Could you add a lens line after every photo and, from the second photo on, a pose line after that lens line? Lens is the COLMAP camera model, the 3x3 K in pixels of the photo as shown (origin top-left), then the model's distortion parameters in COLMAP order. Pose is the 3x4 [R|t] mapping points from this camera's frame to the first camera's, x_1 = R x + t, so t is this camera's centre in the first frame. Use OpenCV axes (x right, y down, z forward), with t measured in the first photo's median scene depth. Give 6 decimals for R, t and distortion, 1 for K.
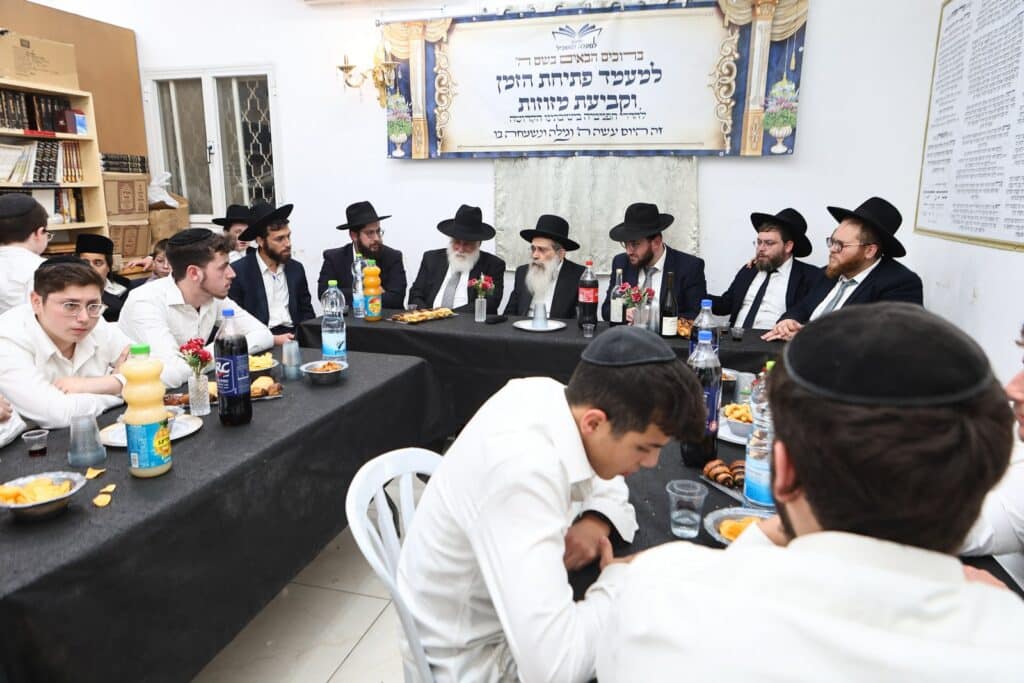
lens RADIAL K [[692.8, 0, 507.4], [0, 692.8, 343.4], [0, 0, 1]] dist [-0.003882, 0.007278]
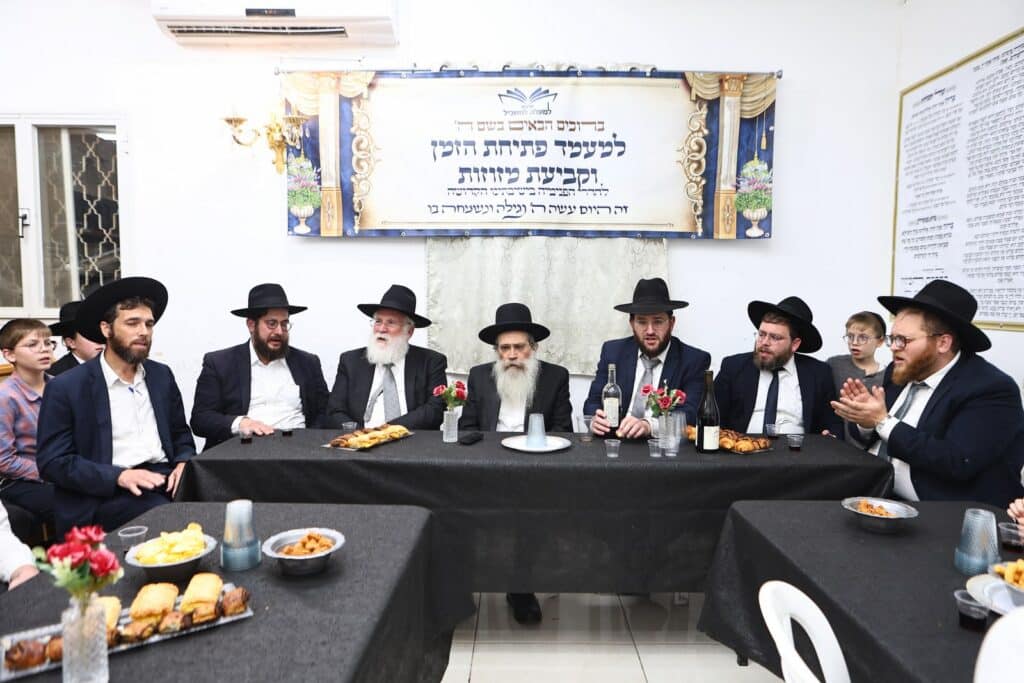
lens RADIAL K [[692.8, 0, 512.0], [0, 692.8, 345.9], [0, 0, 1]] dist [-0.003882, 0.007278]
pose [[0.965068, -0.017058, 0.261444, -0.152506], [0.052293, 0.990341, -0.128412, -0.030681], [-0.256729, 0.137598, 0.956639, 0.222341]]
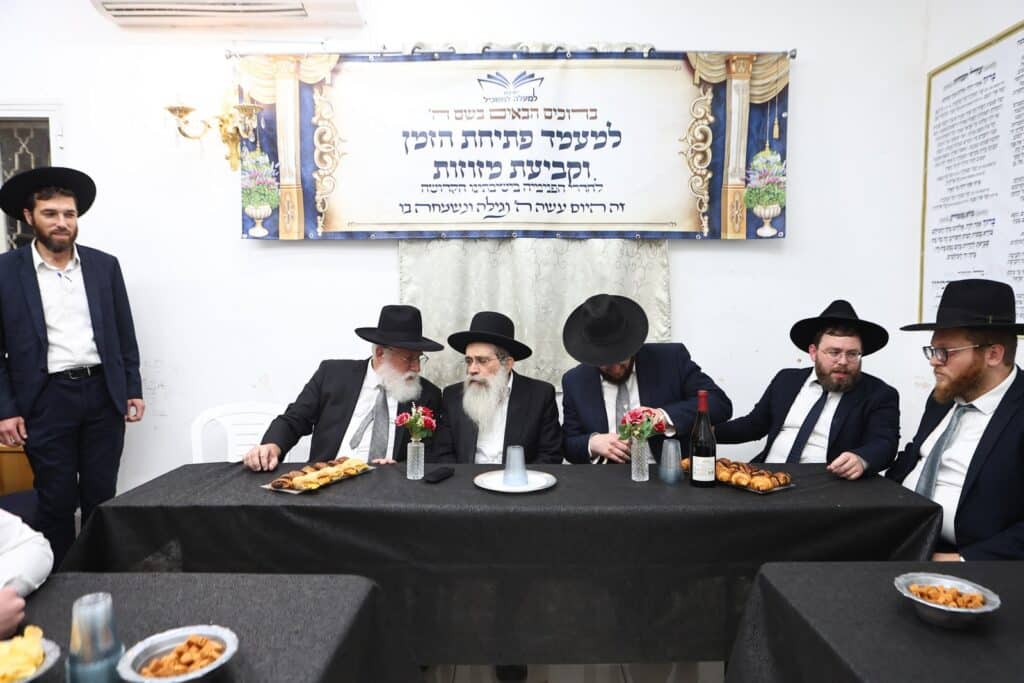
lens RADIAL K [[692.8, 0, 516.2], [0, 692.8, 344.5], [0, 0, 1]] dist [-0.003882, 0.007278]
pose [[0.963727, -0.022266, 0.265959, -0.106760], [0.060856, 0.988596, -0.137750, -0.053676], [-0.259859, 0.148938, 0.954092, 0.310670]]
